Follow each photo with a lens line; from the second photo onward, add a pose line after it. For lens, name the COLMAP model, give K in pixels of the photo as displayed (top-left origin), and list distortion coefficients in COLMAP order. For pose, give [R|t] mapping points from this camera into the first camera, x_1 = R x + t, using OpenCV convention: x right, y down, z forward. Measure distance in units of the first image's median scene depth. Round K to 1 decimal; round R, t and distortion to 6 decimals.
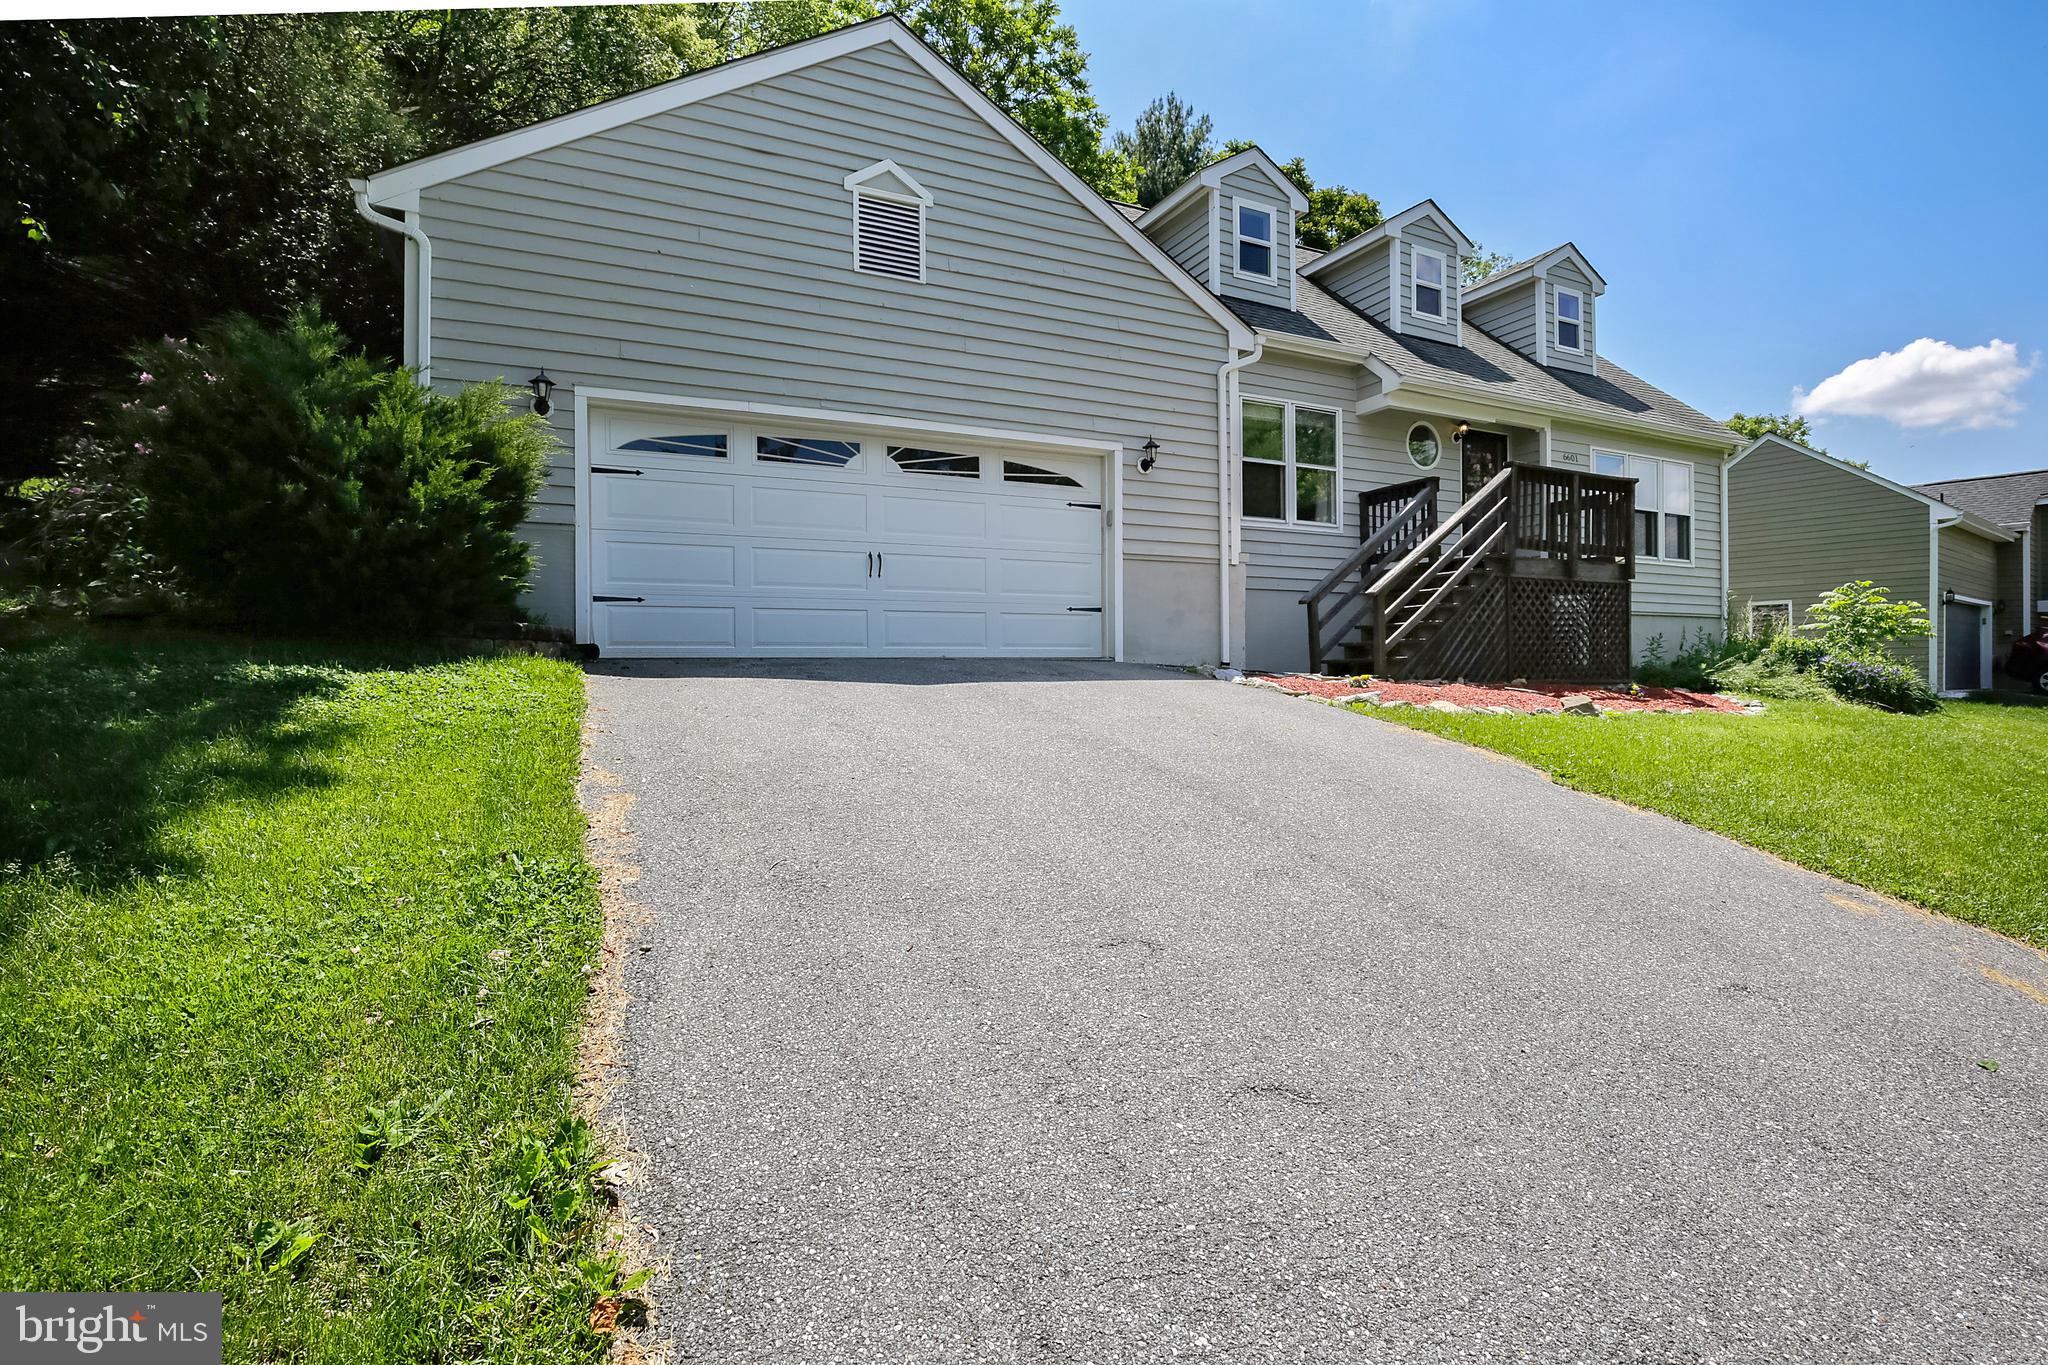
lens RADIAL K [[939.3, 0, 1043.3], [0, 939.3, 685.0], [0, 0, 1]] dist [-0.035211, 0.003323]
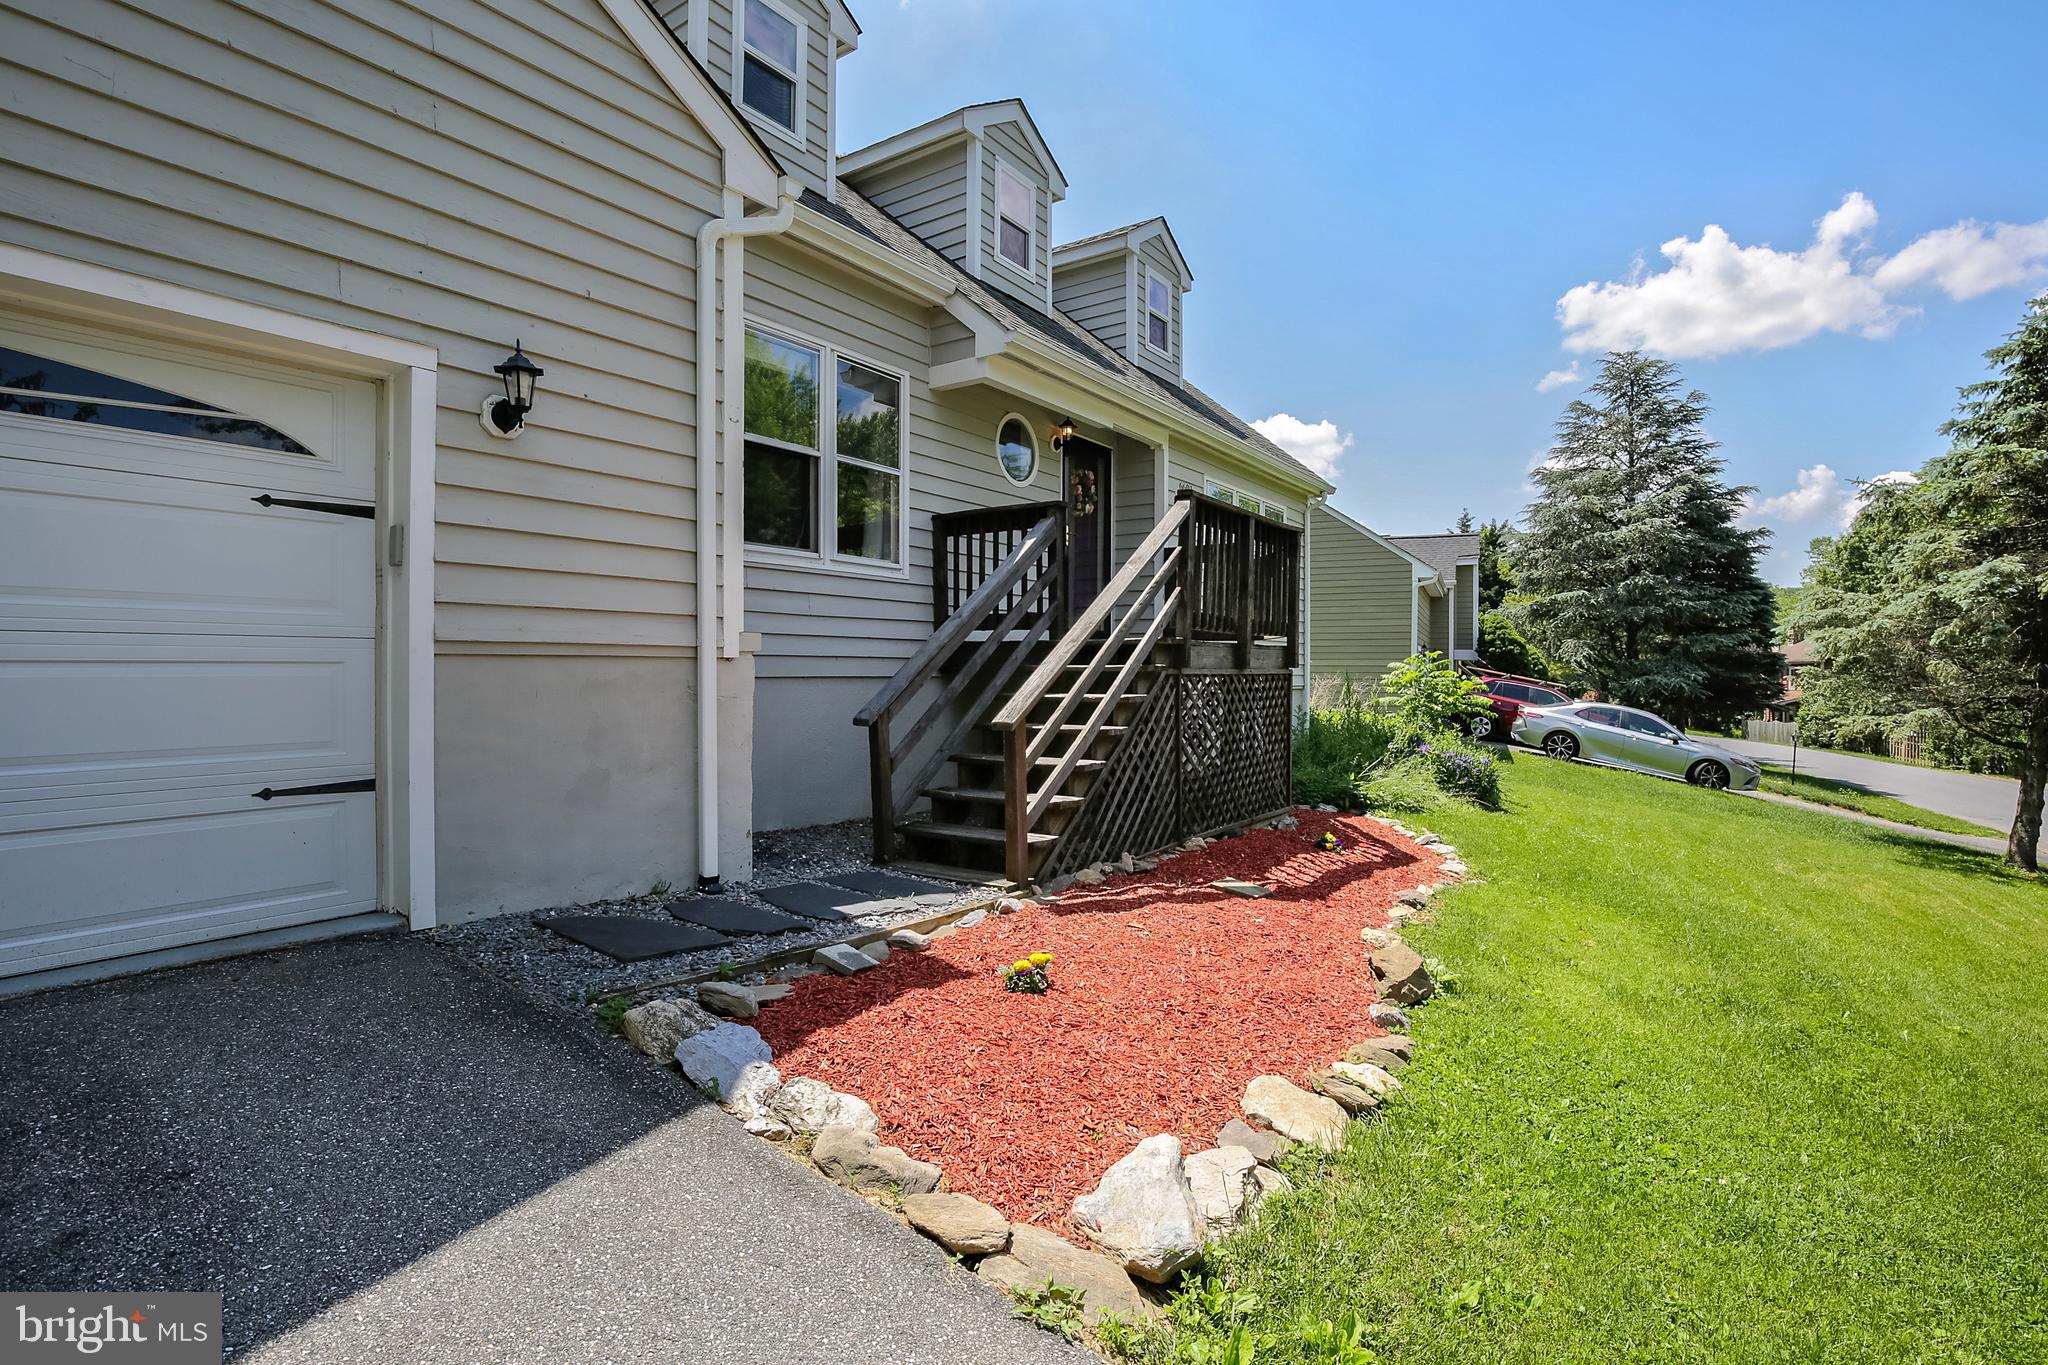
lens RADIAL K [[939.3, 0, 1015.9], [0, 939.3, 676.4], [0, 0, 1]] dist [-0.035211, 0.003323]
pose [[0.872021, 0.003360, 0.489456, 0.099097], [-0.002639, 0.999994, -0.002164, -0.116785], [-0.489460, 0.000595, 0.872025, 0.519252]]
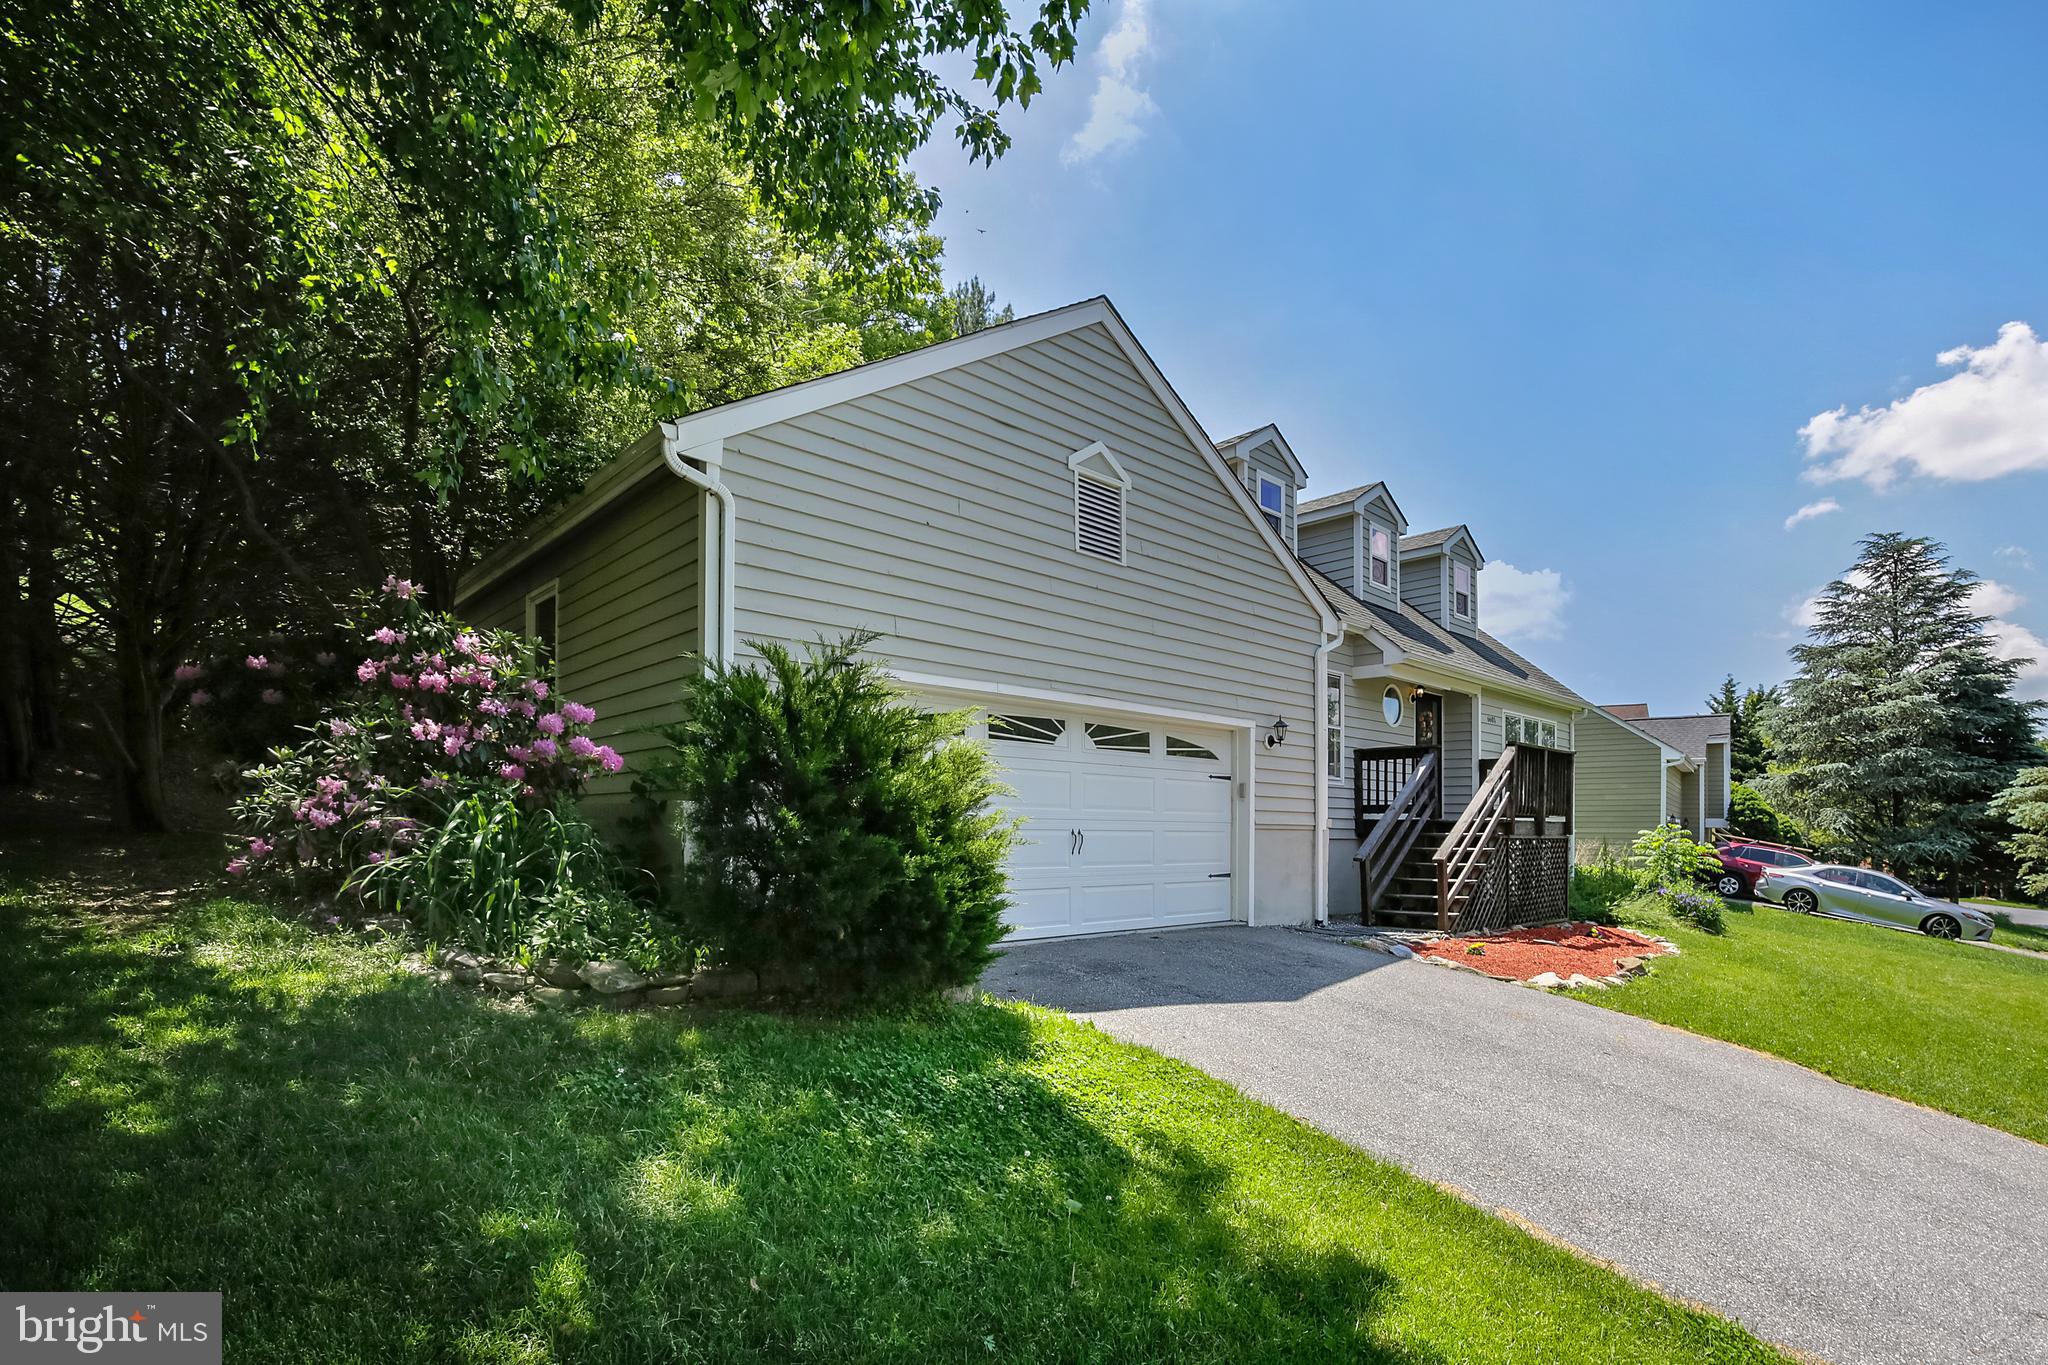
lens RADIAL K [[939.3, 0, 1041.2], [0, 939.3, 823.4], [0, 0, 1]] dist [-0.035211, 0.003323]
pose [[0.952576, 0.013687, 0.303994, -0.442359], [-0.007621, 0.999748, -0.021132, -0.108355], [-0.304207, 0.017813, 0.952439, 0.051252]]
